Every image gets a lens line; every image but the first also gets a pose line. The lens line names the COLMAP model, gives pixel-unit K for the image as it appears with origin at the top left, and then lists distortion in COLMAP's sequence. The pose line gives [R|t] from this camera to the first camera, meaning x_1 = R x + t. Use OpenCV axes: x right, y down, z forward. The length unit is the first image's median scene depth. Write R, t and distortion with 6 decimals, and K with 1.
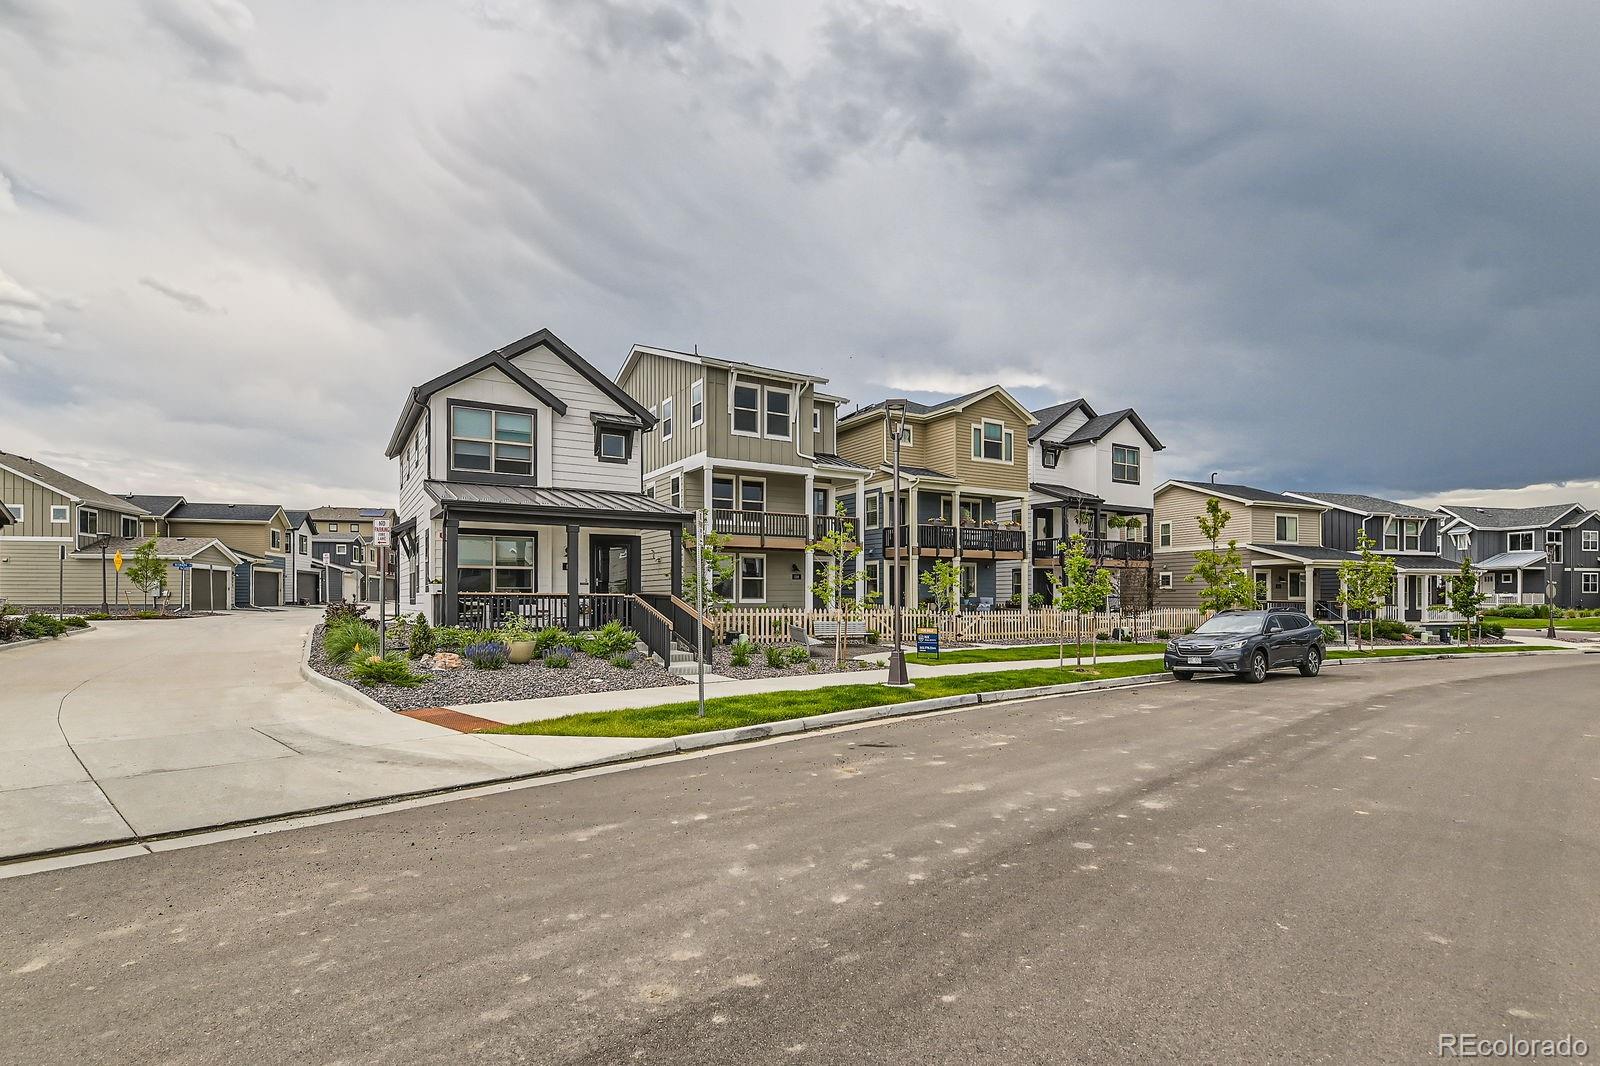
lens RADIAL K [[728.7, 0, 794.1], [0, 728.7, 543.6], [0, 0, 1]] dist [0.008298, -0.005840]
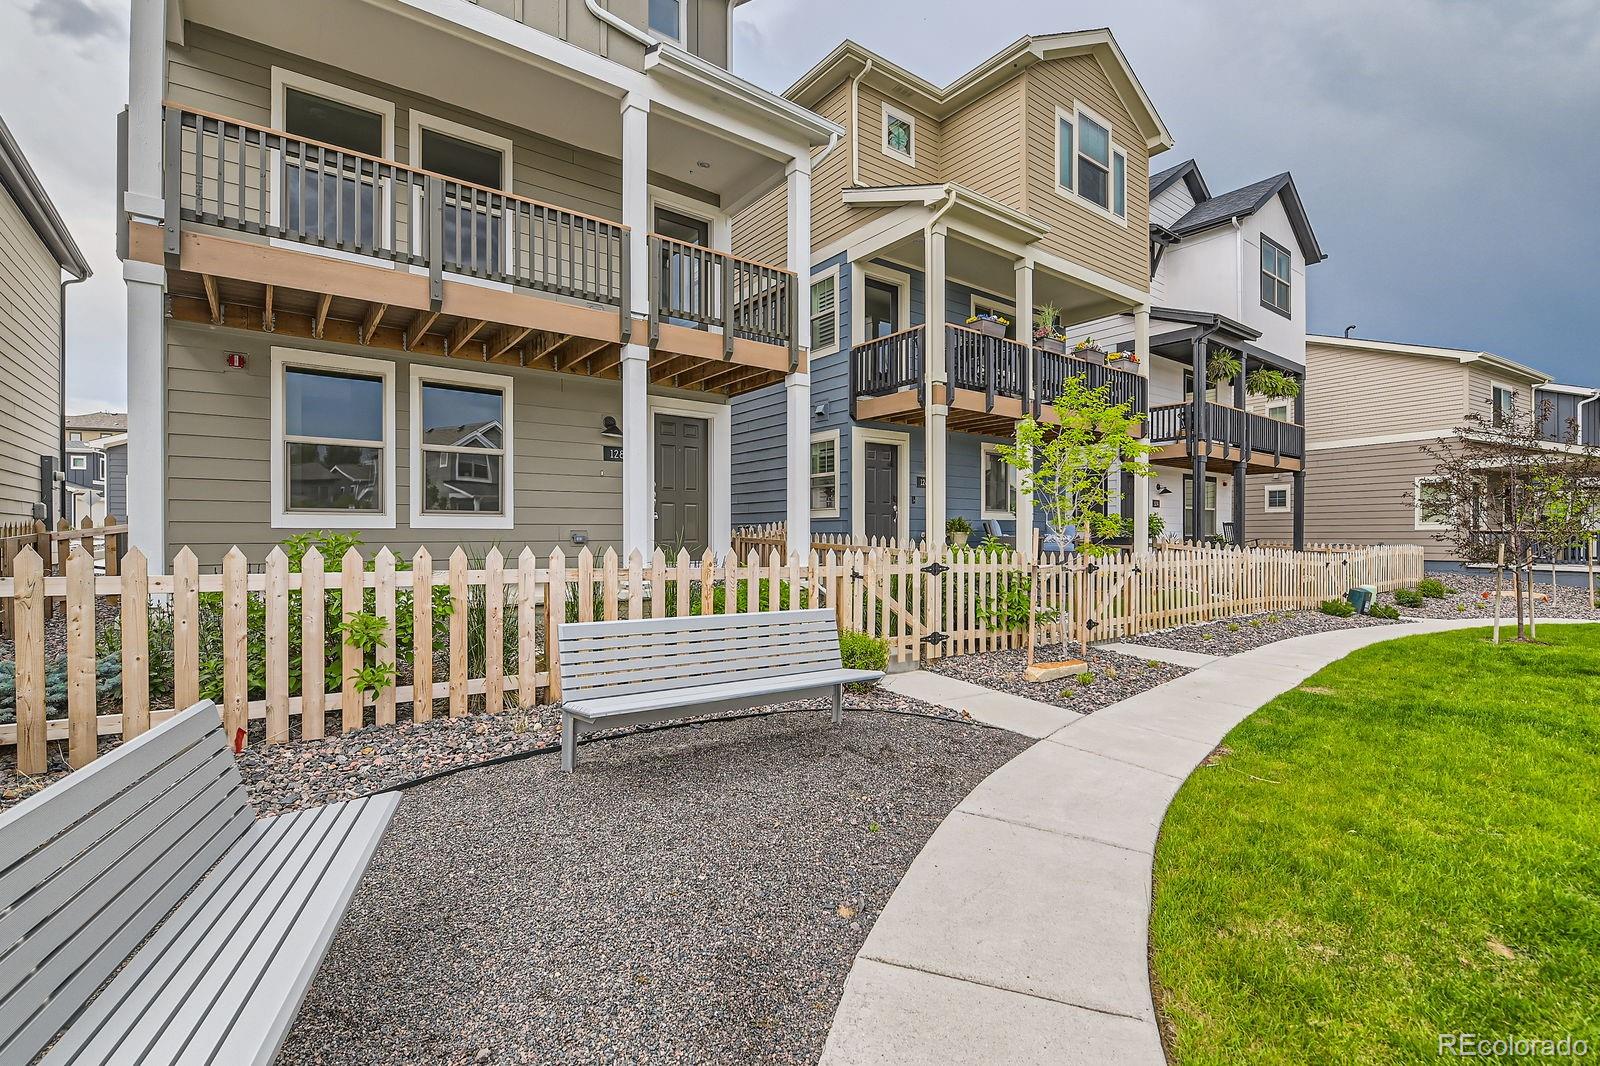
lens RADIAL K [[698.8, 0, 794.7], [0, 698.8, 545.1], [0, 0, 1]] dist [-0.007354, -0.001020]
pose [[0.991338, -0.007074, 0.131141, 0.047131], [-0.003182, 0.996961, 0.077832, 0.064750], [-0.131294, -0.077576, 0.988304, 0.696948]]
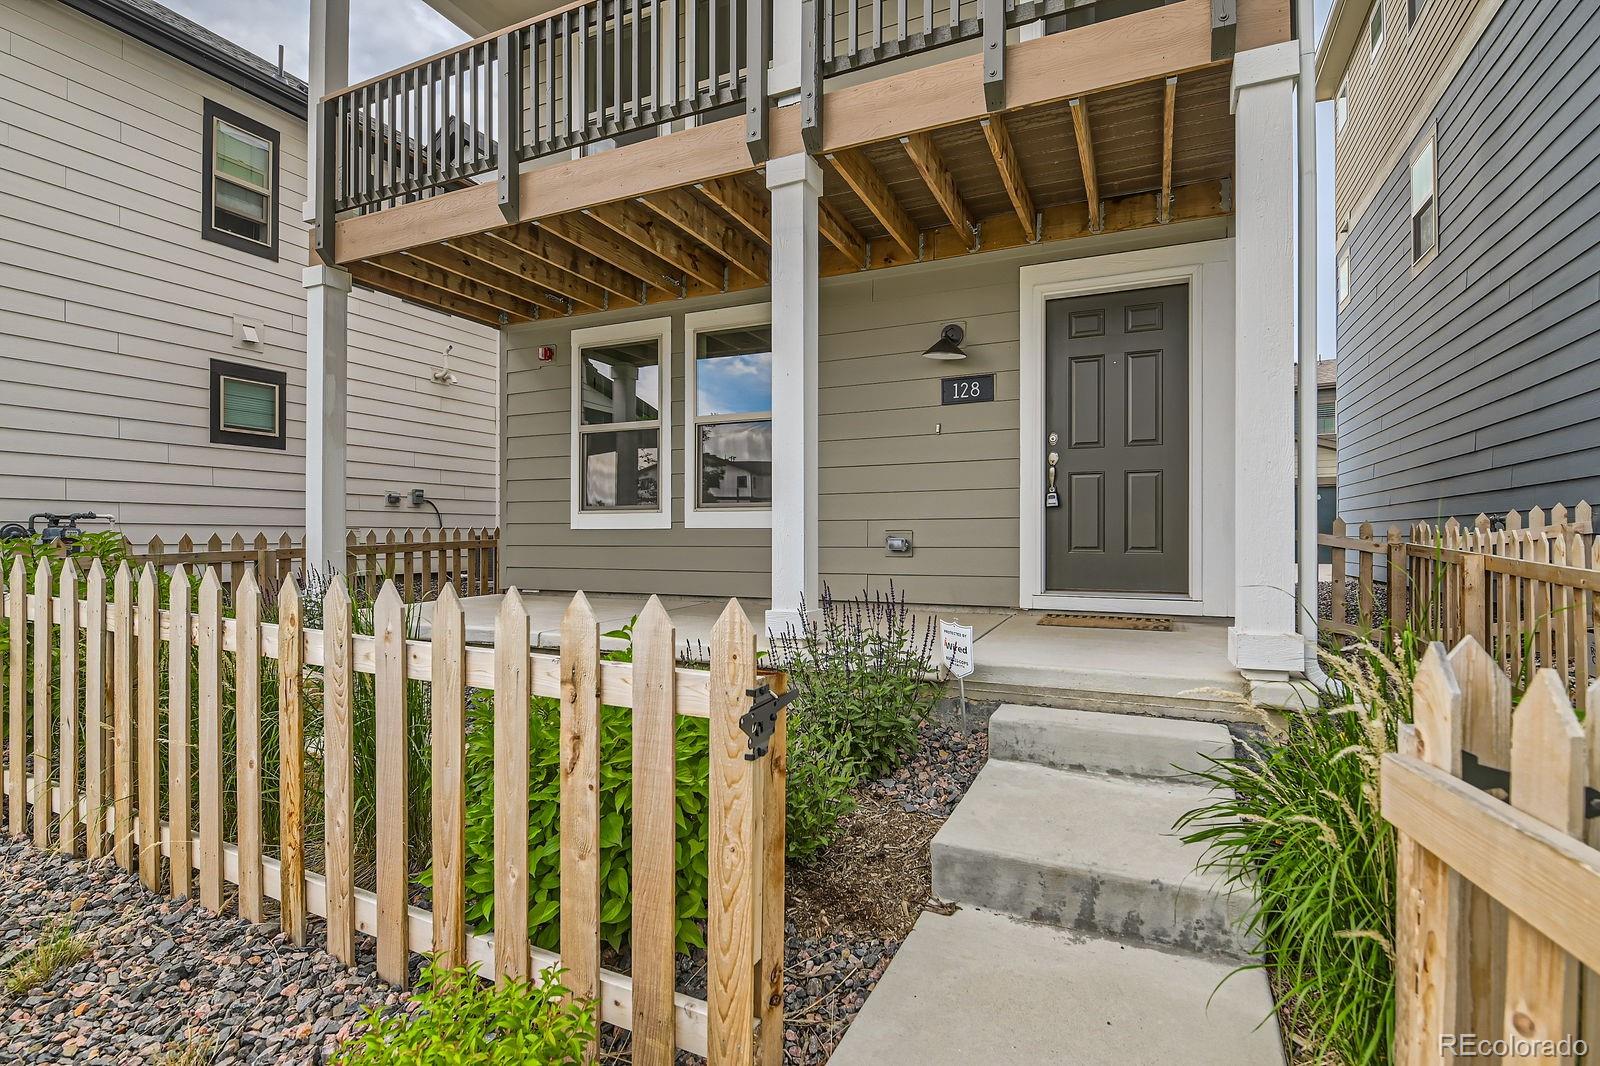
lens RADIAL K [[765.3, 0, 800.0], [0, 765.3, 533.0], [0, 0, 1]] dist [-0.000814, -0.010657]
pose [[0.580464, -0.005918, -0.814264, 0.147395], [0.055288, 0.997952, 0.032161, 0.076729], [0.812407, -0.063687, 0.579603, 0.898184]]
